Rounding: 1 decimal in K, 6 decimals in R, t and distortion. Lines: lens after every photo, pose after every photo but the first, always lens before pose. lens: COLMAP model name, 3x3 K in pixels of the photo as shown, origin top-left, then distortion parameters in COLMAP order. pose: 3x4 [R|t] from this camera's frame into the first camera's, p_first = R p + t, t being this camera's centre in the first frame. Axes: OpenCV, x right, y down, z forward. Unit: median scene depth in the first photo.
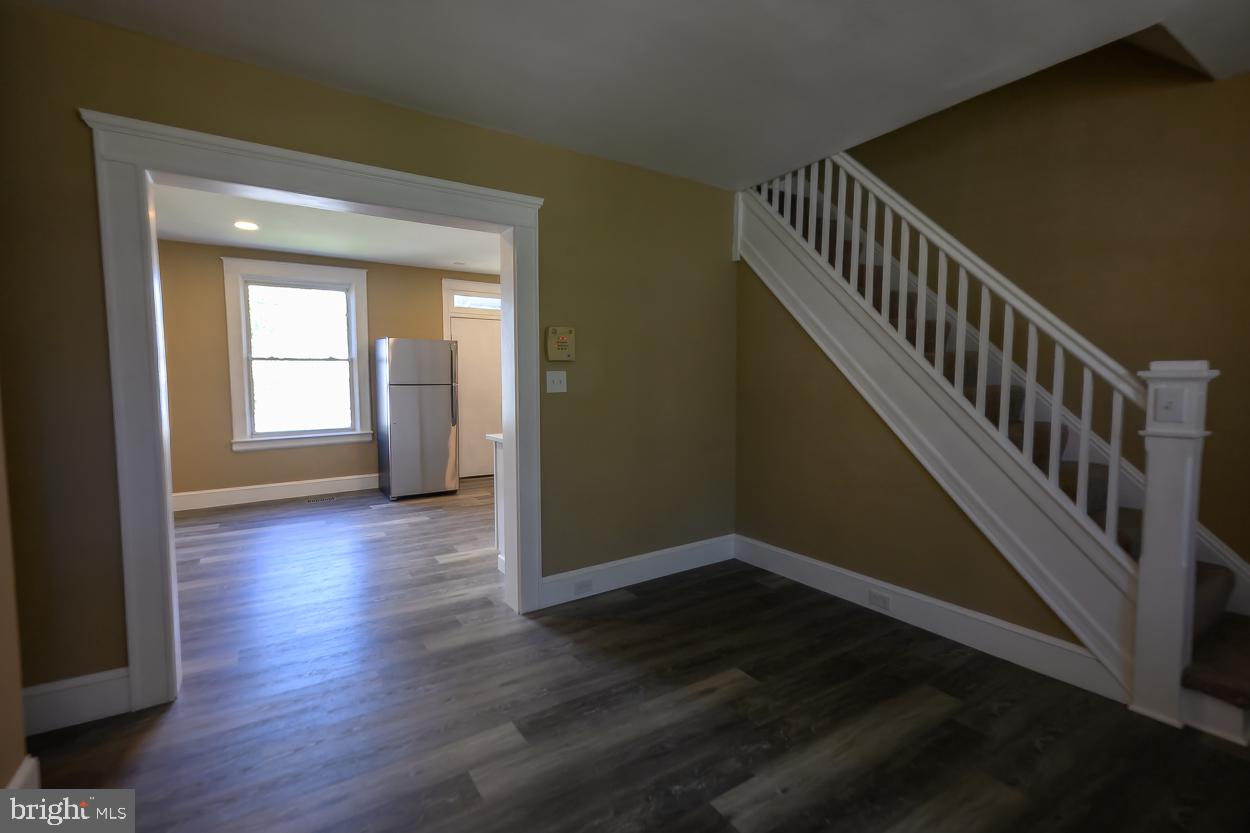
lens RADIAL K [[564.6, 0, 625.0], [0, 564.6, 416.5], [0, 0, 1]] dist [0.012138, 0.000497]
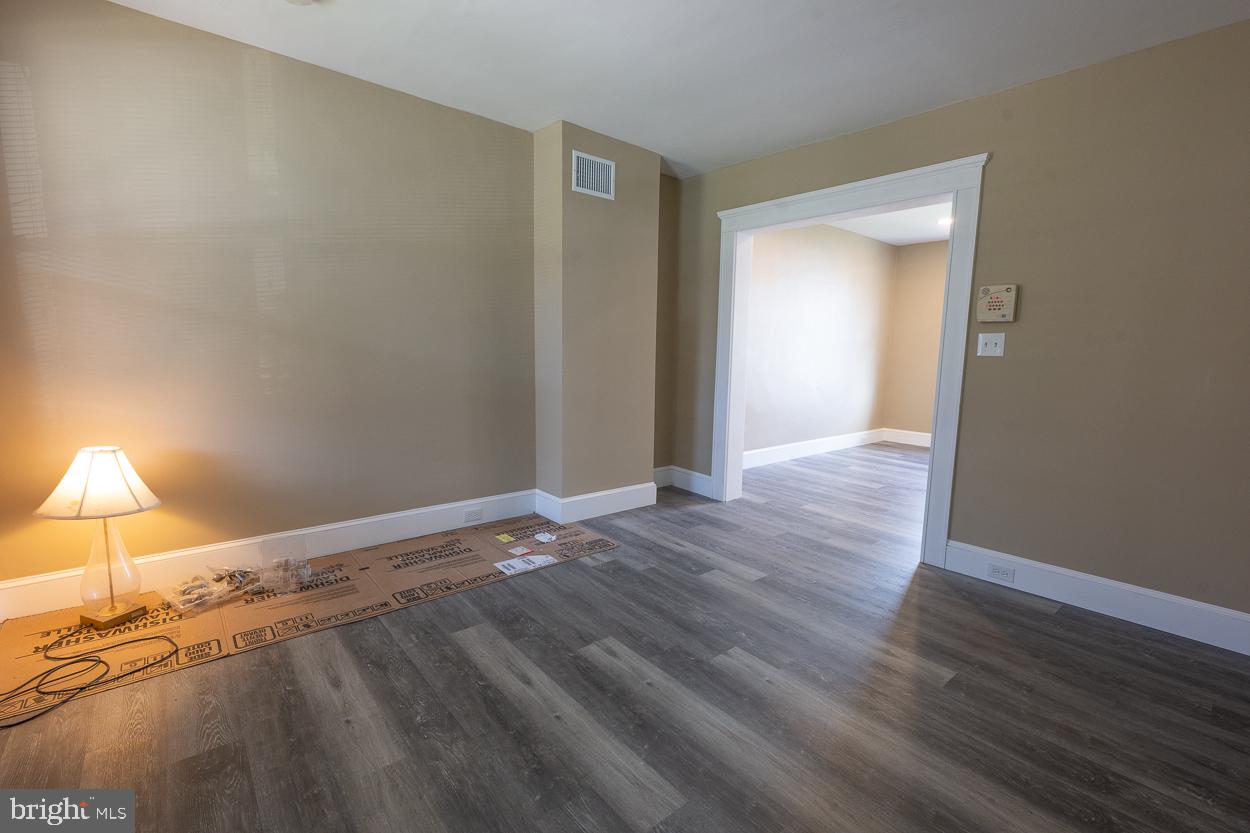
lens RADIAL K [[551.8, 0, 626.6], [0, 551.8, 418.0], [0, 0, 1]] dist [-0.002017, 0.000067]
pose [[0.113263, 0.134955, -0.984357, 0.747255], [-0.090035, 0.988050, 0.125102, -0.000903], [0.989477, 0.074458, 0.124060, 0.298850]]
